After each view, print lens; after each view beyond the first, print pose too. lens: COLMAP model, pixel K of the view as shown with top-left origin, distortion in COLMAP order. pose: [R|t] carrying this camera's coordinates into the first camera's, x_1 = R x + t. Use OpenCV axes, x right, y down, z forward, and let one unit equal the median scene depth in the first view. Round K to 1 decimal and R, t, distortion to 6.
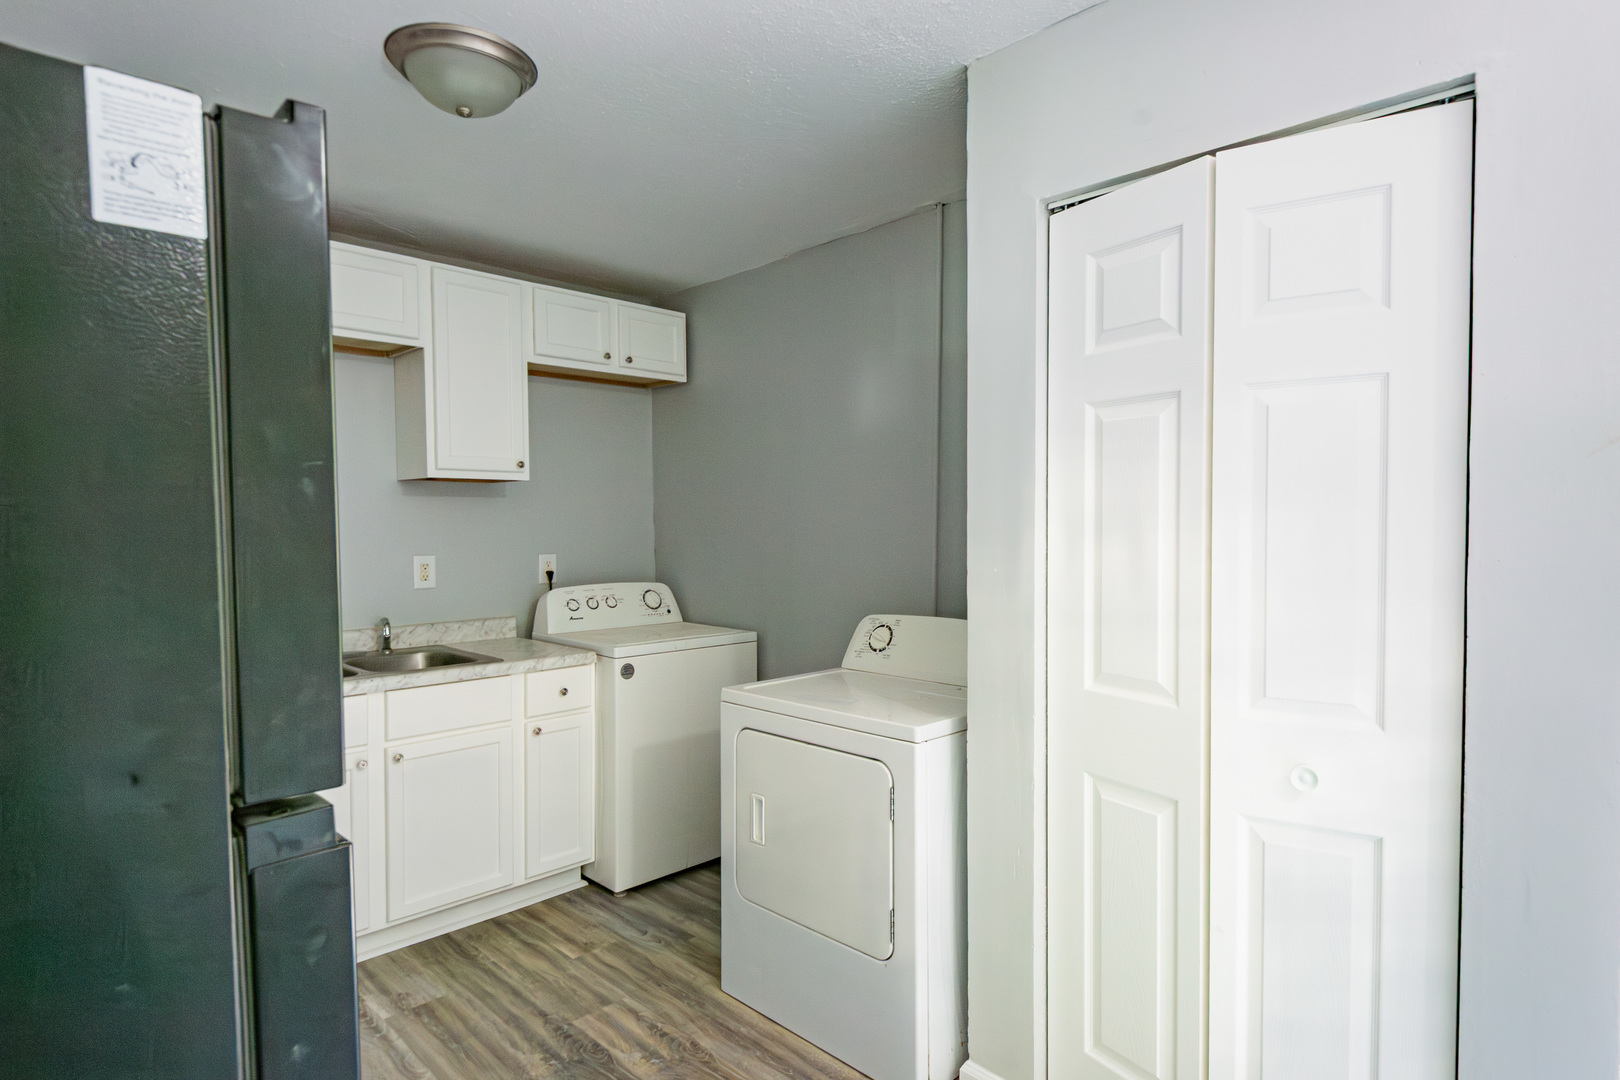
lens RADIAL K [[864.6, 0, 810.0], [0, 864.6, 540.0], [0, 0, 1]] dist [0.003043, -0.000300]
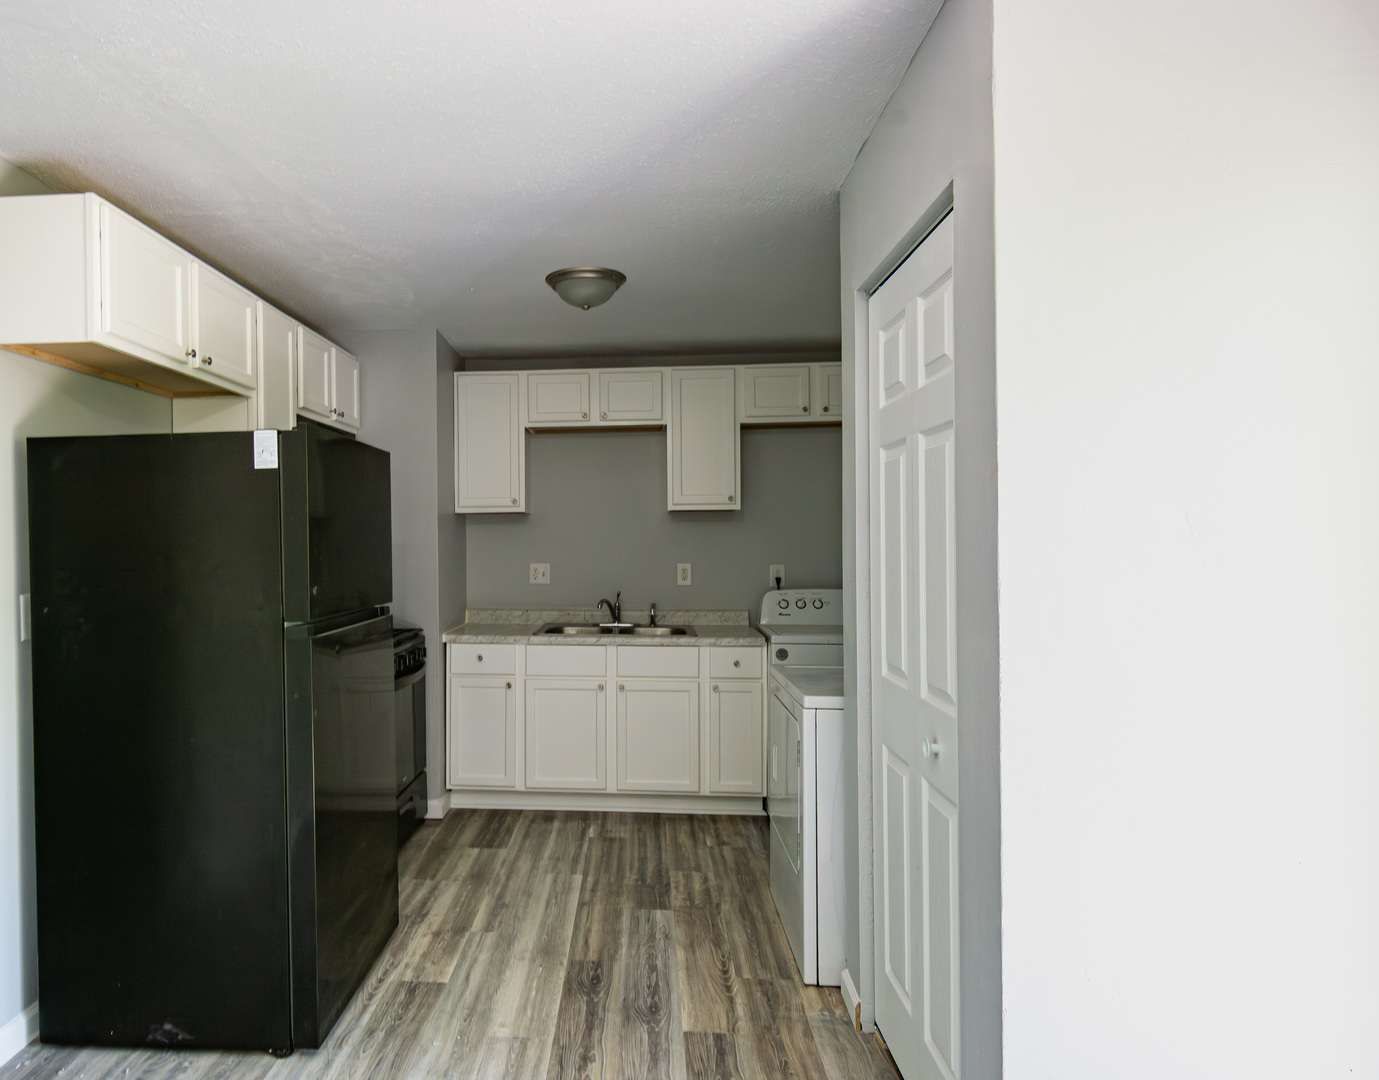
lens RADIAL K [[846.1, 0, 560.5], [0, 846.1, 541.0], [0, 0, 1]] dist [0.004189, 0.000932]
pose [[0.640988, 0.001869, -0.767549, 0.666716], [-0.014523, 0.999848, -0.009694, -0.002745], [0.767413, 0.017360, 0.640917, -0.095012]]
